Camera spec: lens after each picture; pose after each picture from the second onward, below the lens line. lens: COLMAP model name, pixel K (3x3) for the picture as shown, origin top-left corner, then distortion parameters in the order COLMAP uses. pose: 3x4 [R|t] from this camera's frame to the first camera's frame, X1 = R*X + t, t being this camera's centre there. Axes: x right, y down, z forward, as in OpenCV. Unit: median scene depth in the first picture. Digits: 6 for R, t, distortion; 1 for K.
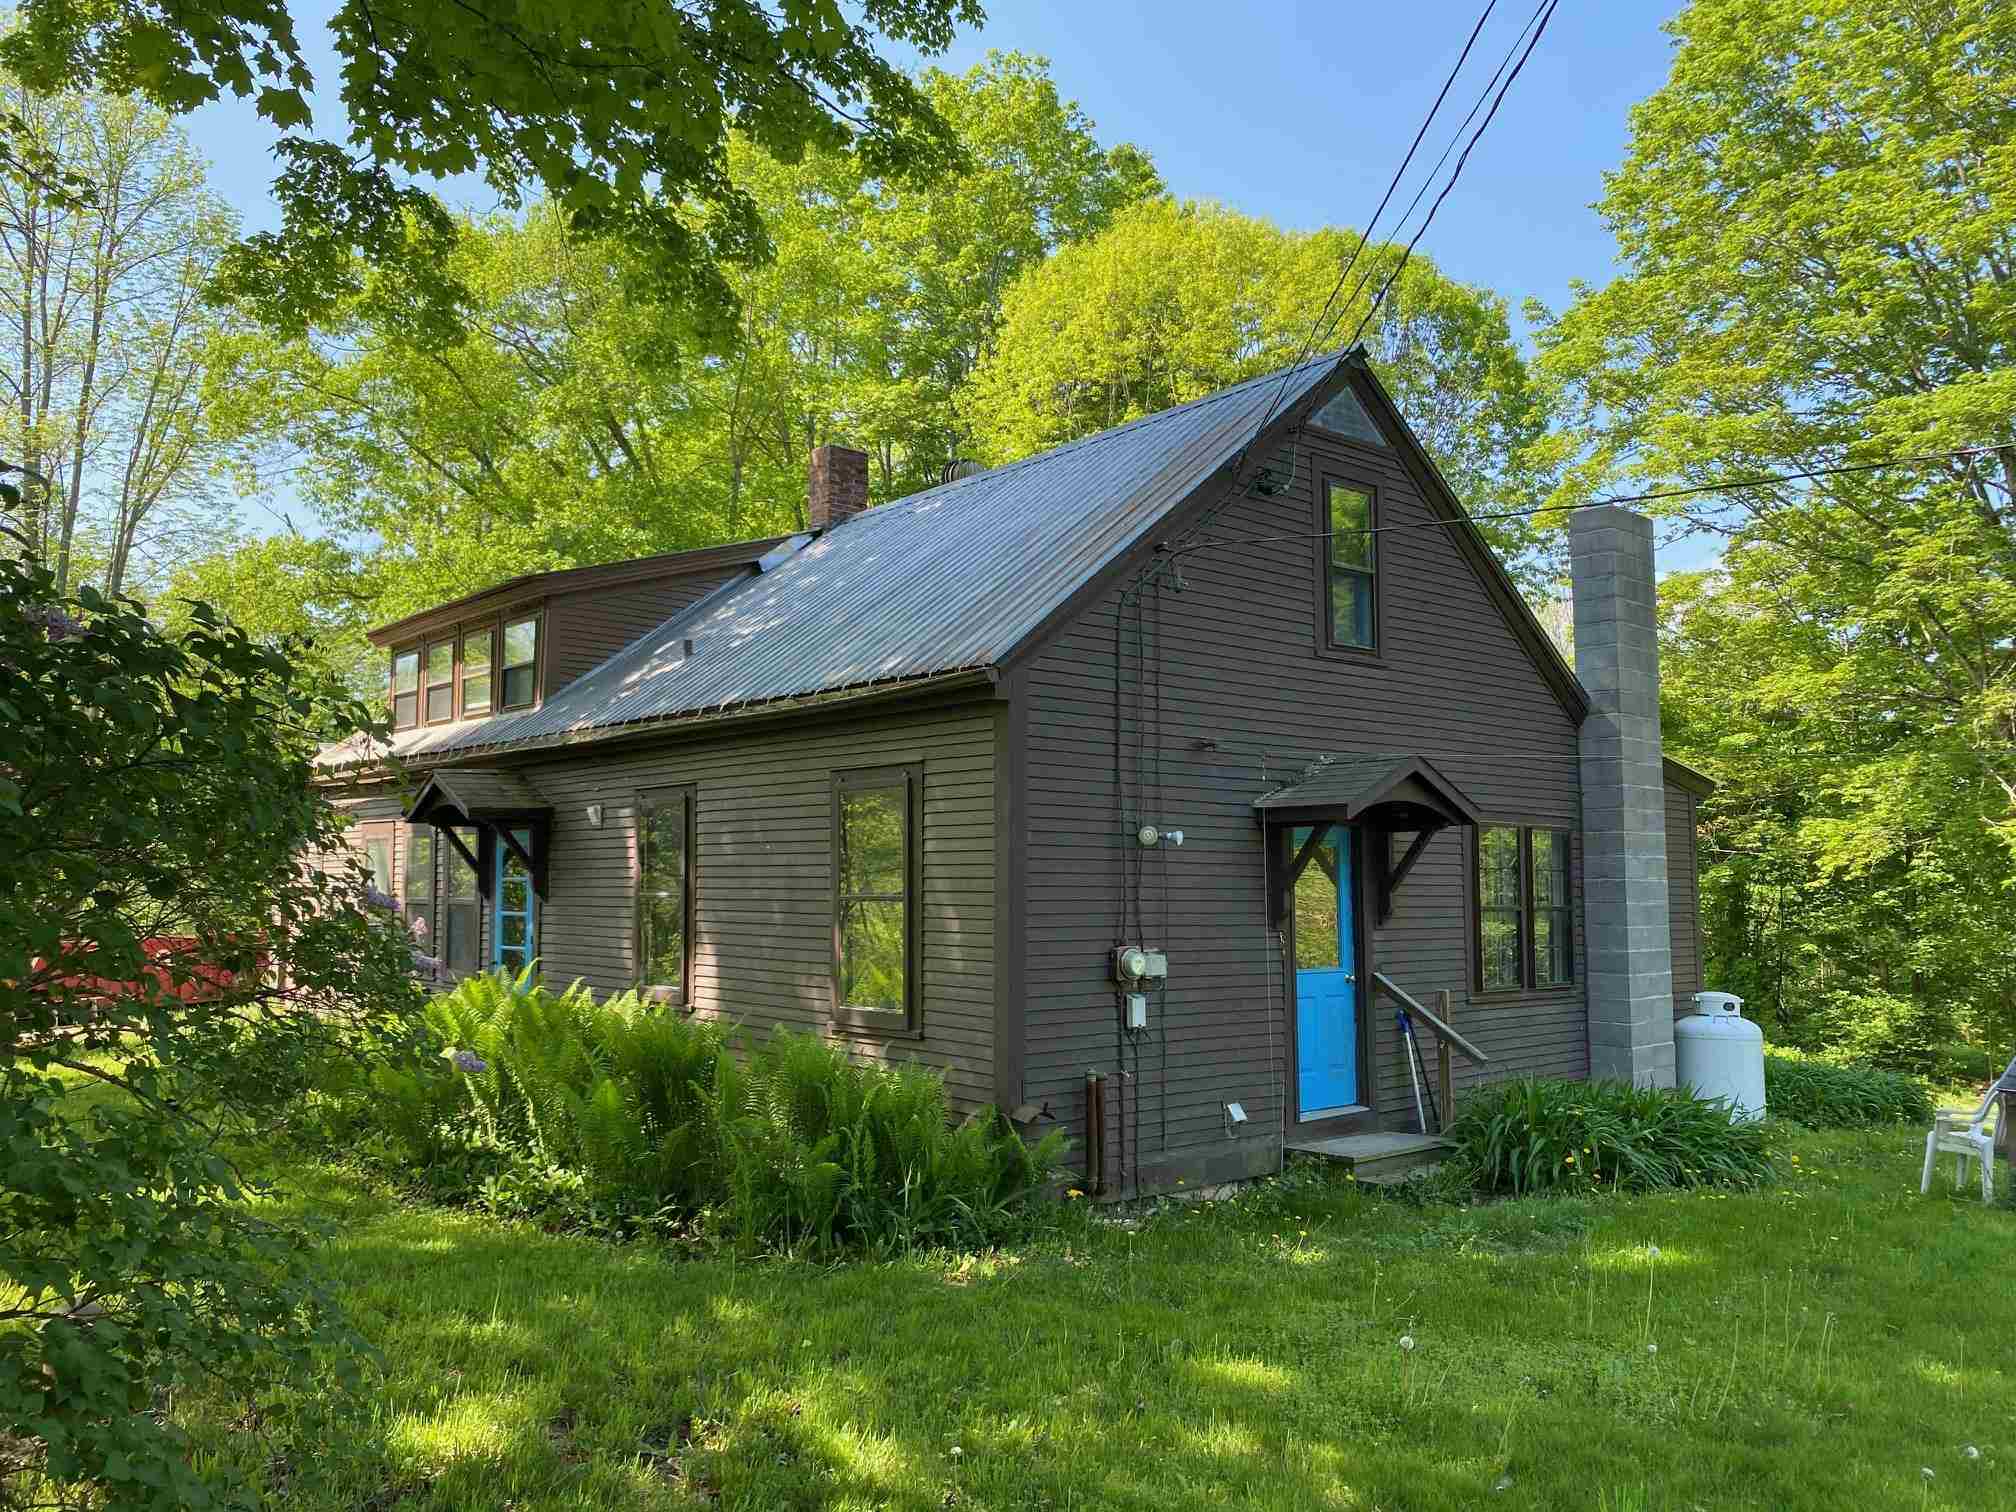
lens RADIAL K [[1527.5, 0, 1016.7], [0, 1527.5, 751.9], [0, 0, 1]] dist [0.113981, -0.247532]
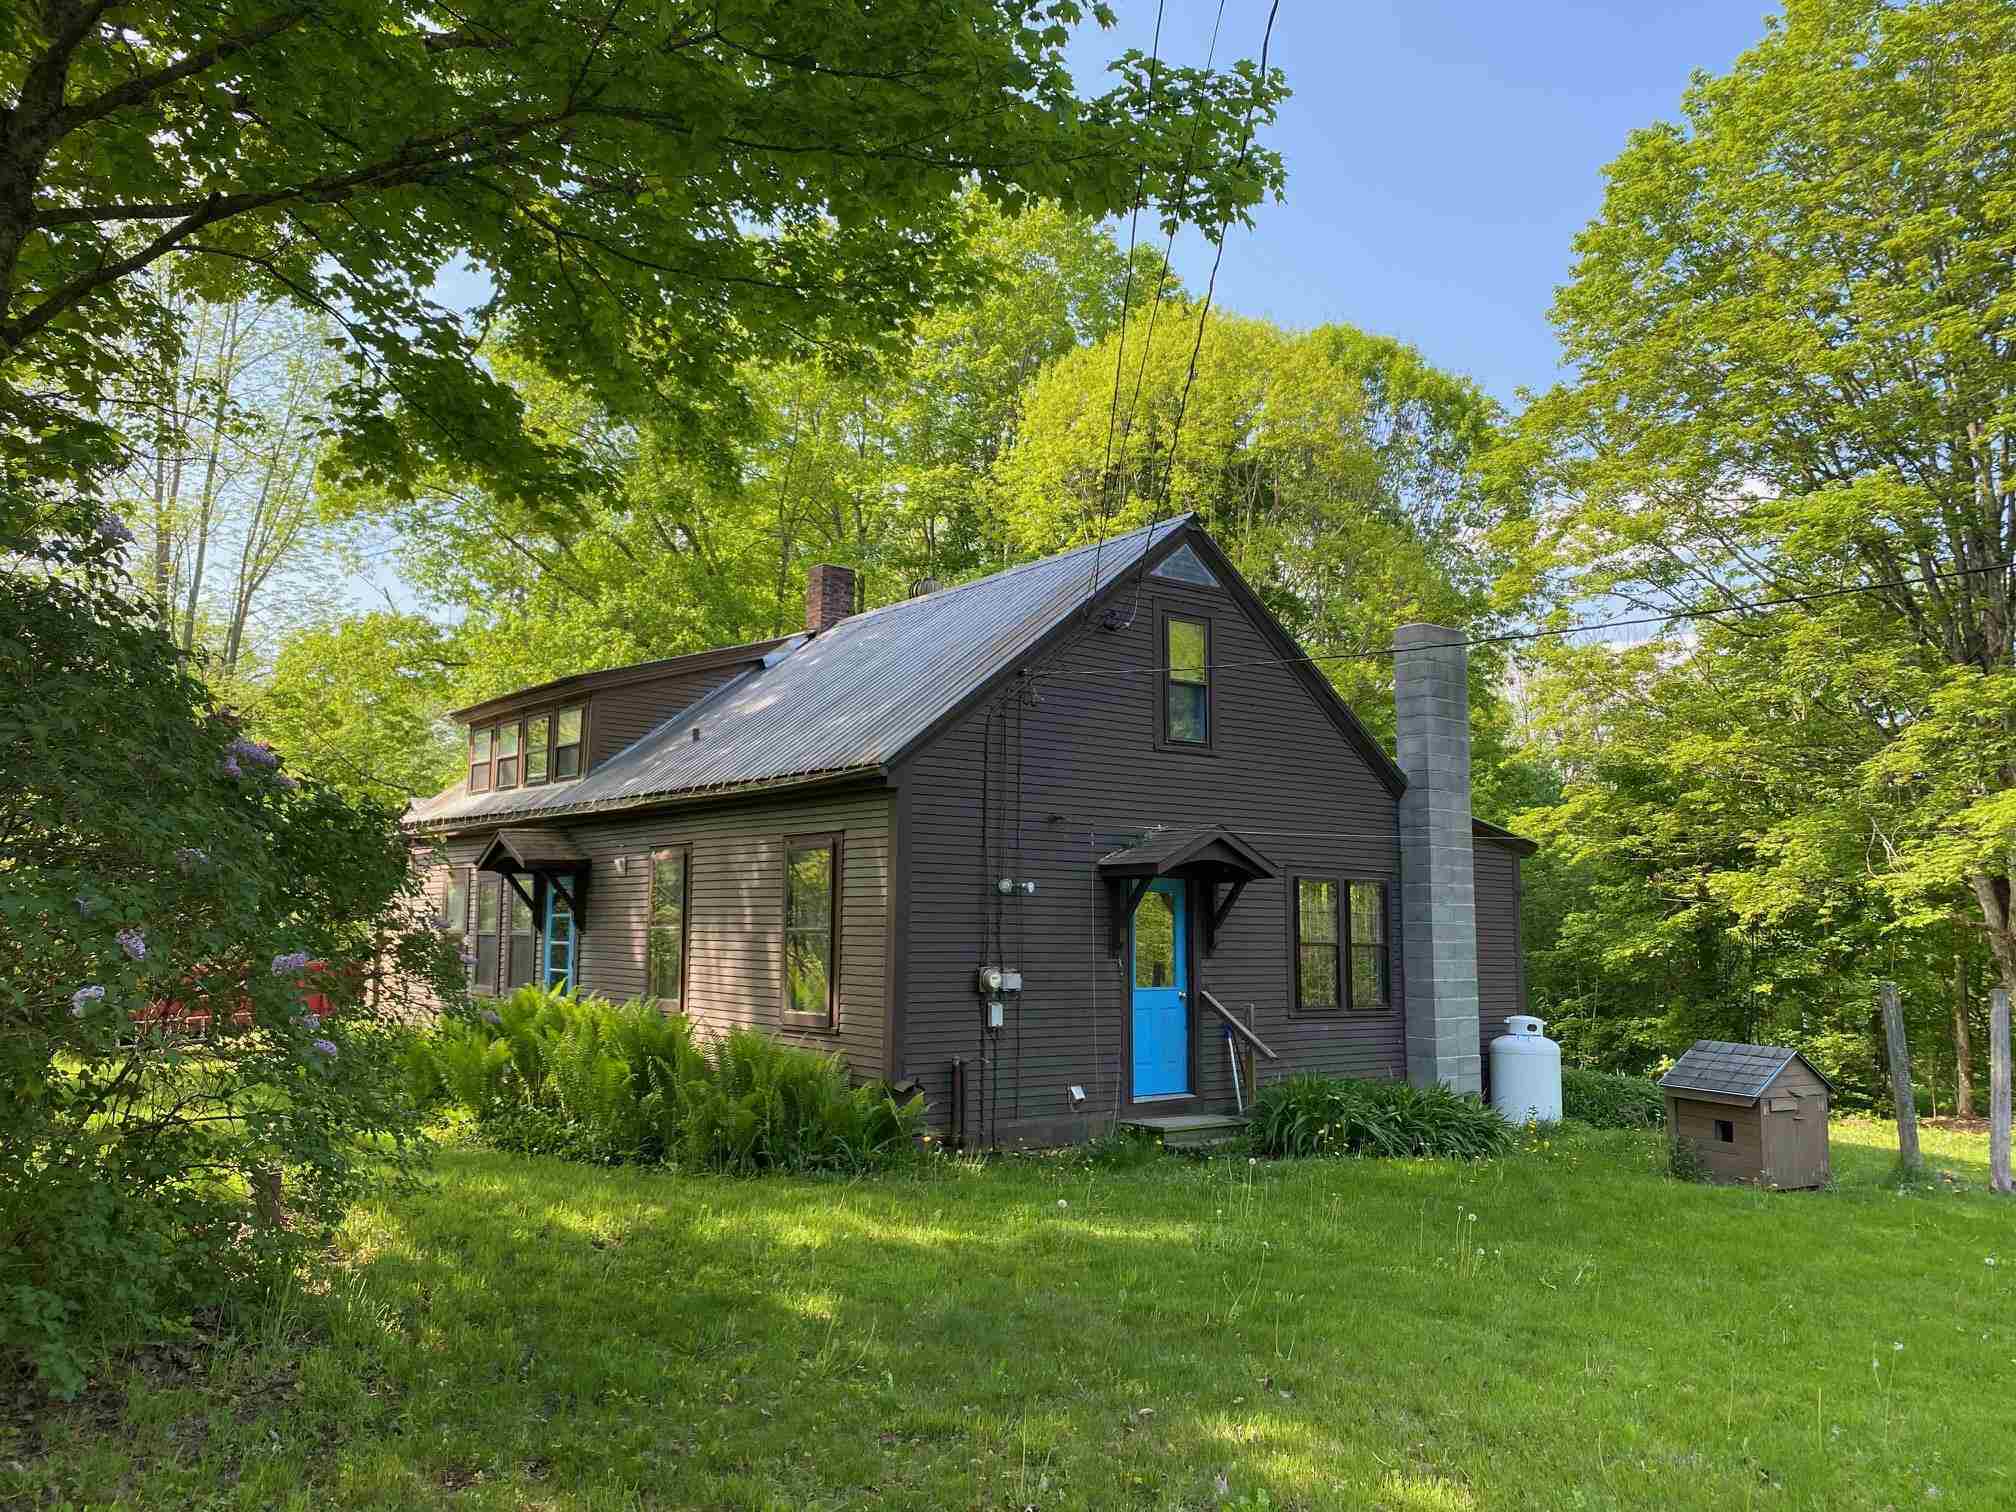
lens RADIAL K [[1518.0, 0, 1018.8], [0, 1518.0, 746.2], [0, 0, 1]] dist [0.185915, -0.485583]
pose [[0.998808, 0.002258, -0.048767, 0.109215], [-0.003761, 0.999520, -0.030764, -0.018798], [0.048674, 0.030911, 0.998336, -0.241752]]
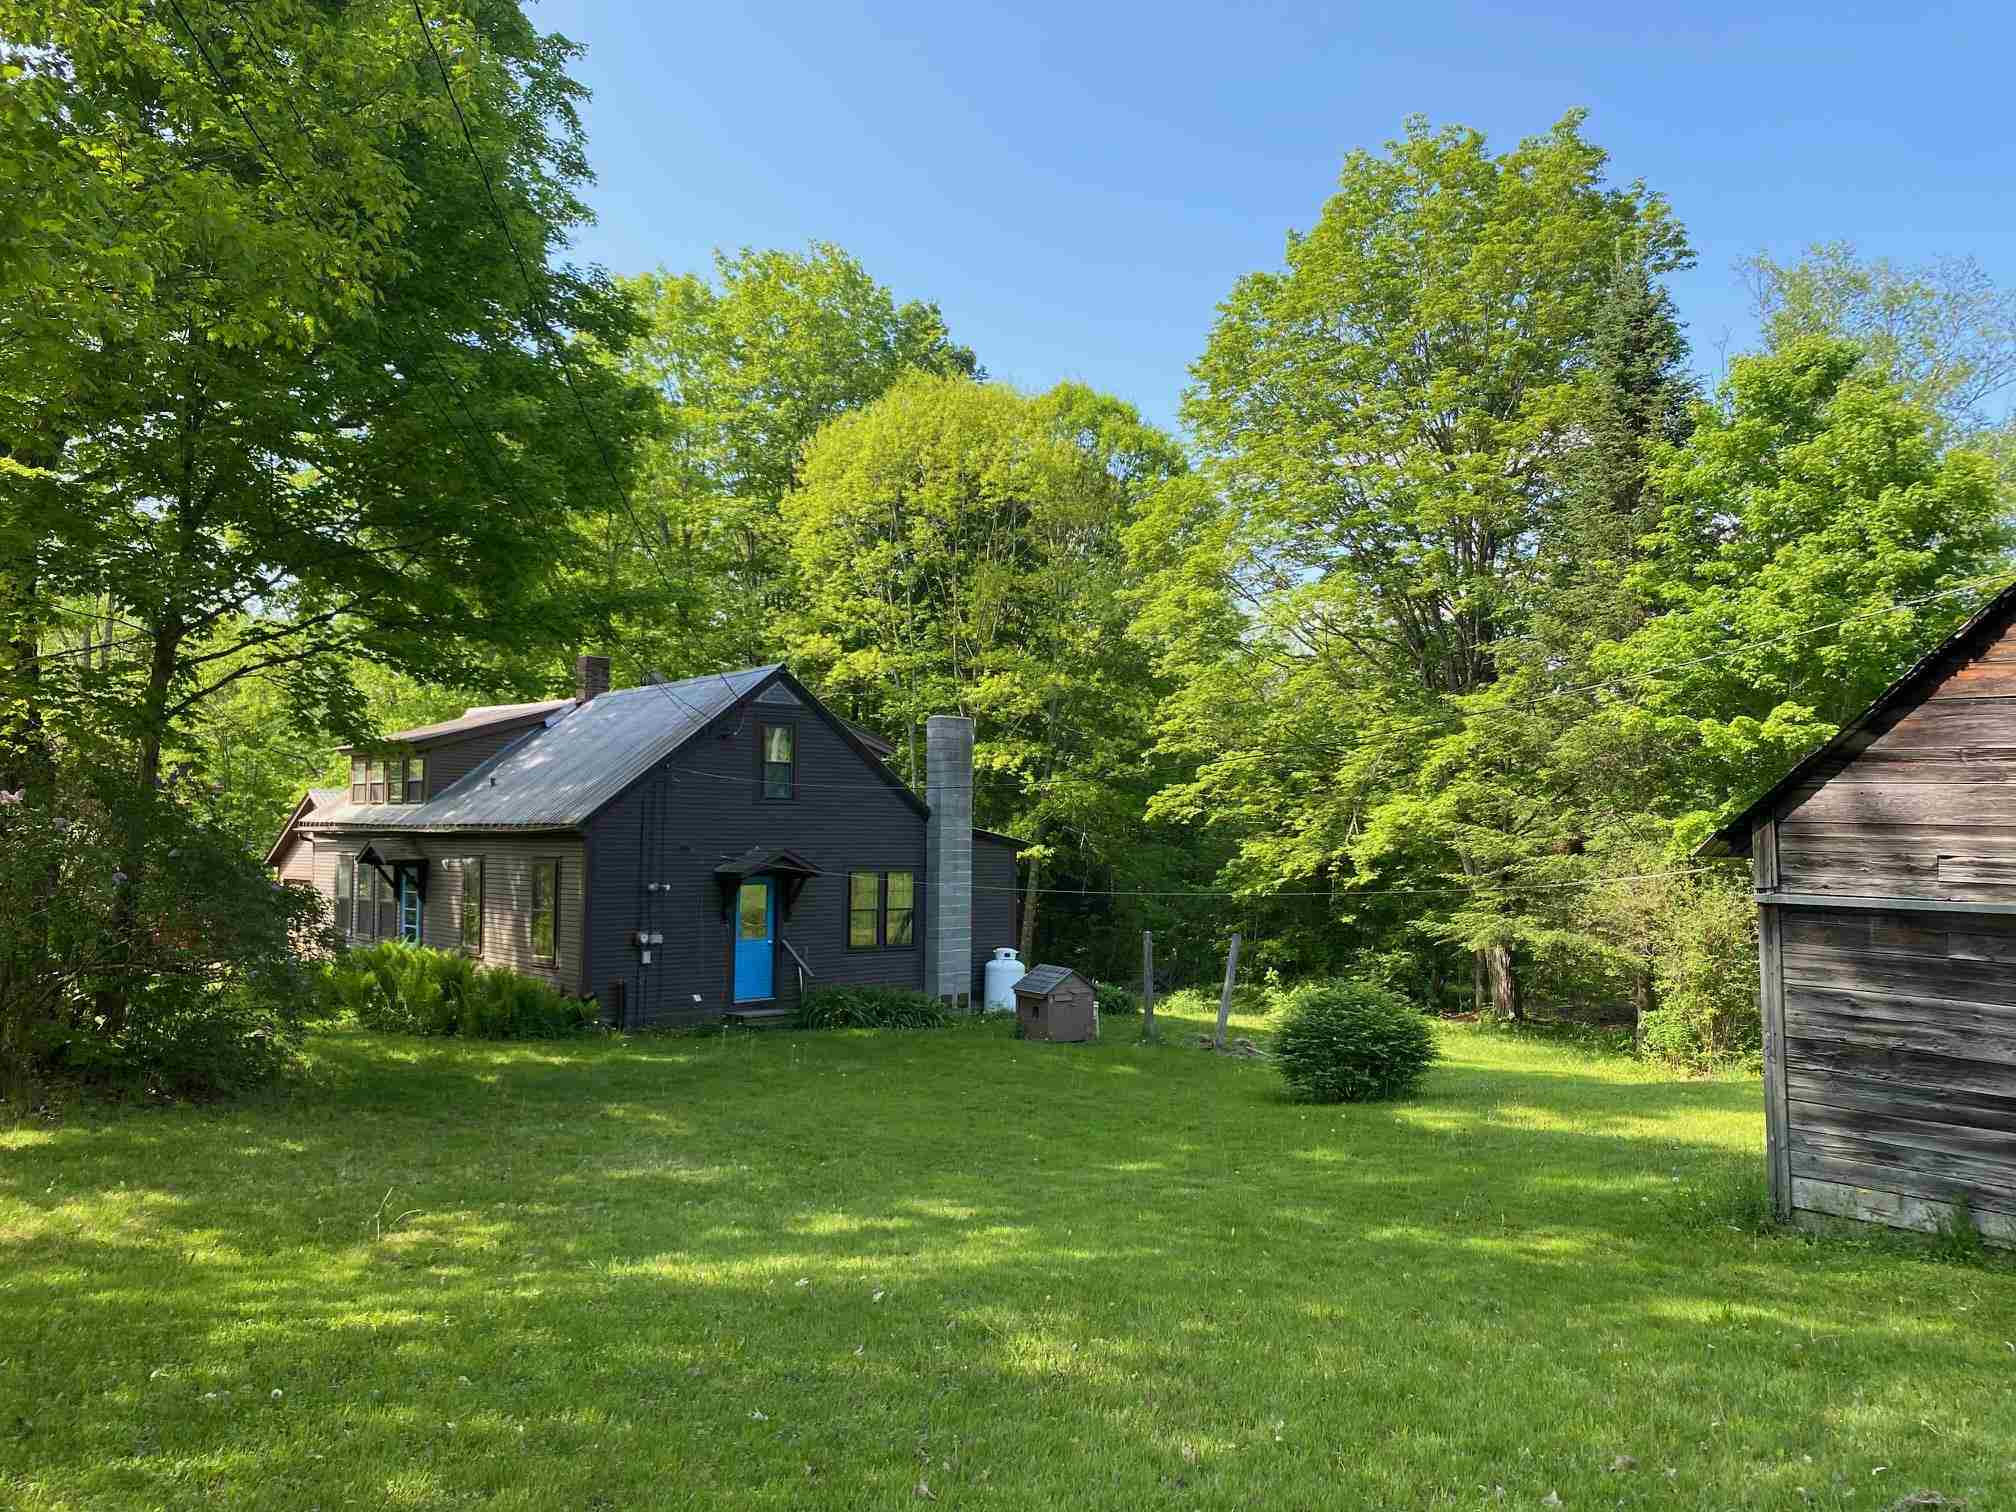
lens RADIAL K [[1527.5, 0, 1016.7], [0, 1527.5, 751.9], [0, 0, 1]] dist [0.113981, -0.247532]
pose [[0.999914, 0.004438, 0.012348, 0.432448], [-0.004779, 0.999602, 0.027790, -0.158683], [-0.012220, -0.027846, 0.999538, -1.004356]]
